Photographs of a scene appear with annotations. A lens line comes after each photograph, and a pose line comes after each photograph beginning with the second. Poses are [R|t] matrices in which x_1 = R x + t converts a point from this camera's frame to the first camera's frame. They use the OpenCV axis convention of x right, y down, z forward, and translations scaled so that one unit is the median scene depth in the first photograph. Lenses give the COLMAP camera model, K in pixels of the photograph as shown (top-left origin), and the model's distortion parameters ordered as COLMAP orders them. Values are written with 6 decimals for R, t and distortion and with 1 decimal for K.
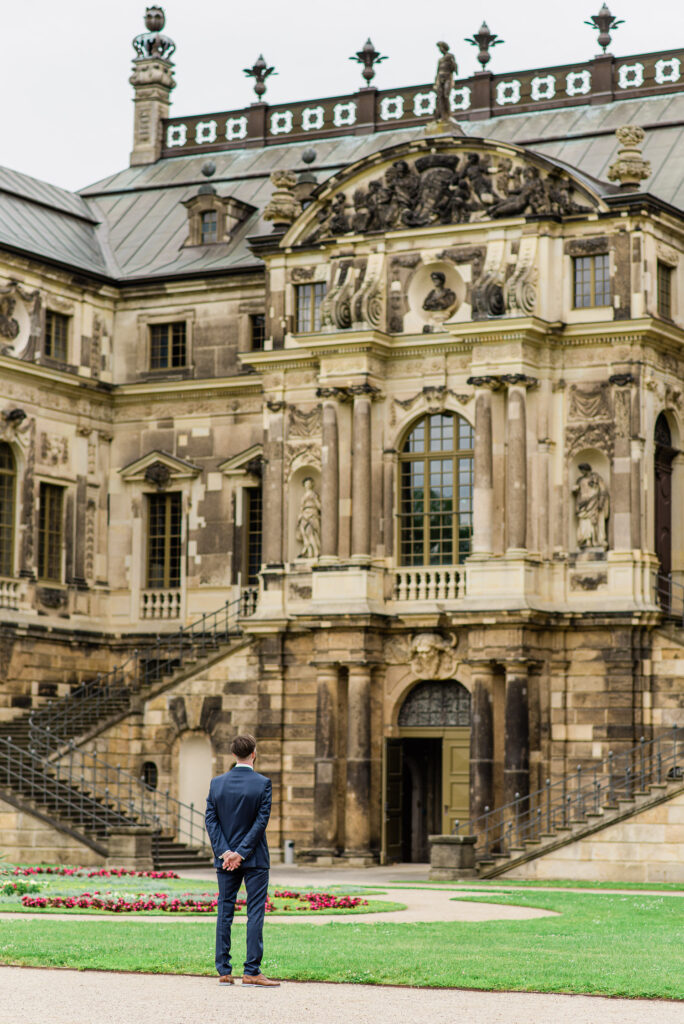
lens RADIAL K [[2499.2, 0, 341.8], [0, 2499.2, 542.7], [0, 0, 1]] dist [-0.005976, 0.069397]
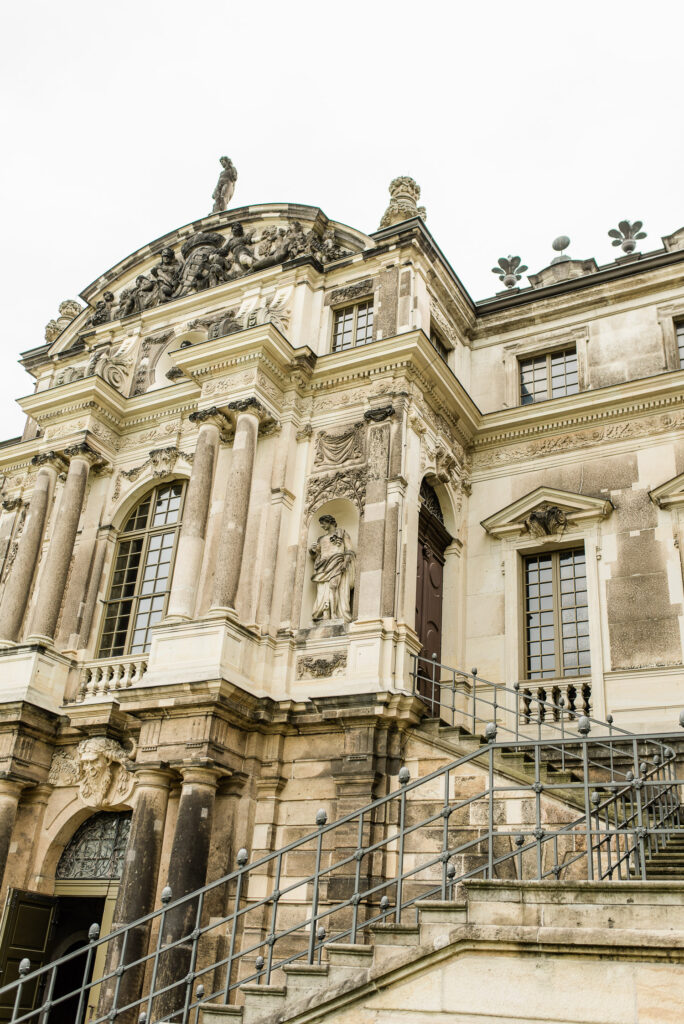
lens RADIAL K [[963.8, 0, 342.0], [0, 963.8, 512.0], [0, 0, 1]] dist [0.001701, -0.000203]
pose [[0.998107, 0.059870, -0.014065, 0.103291], [-0.060720, 0.923022, -0.379926, 0.077201], [-0.009764, 0.380061, 0.924910, 0.710975]]
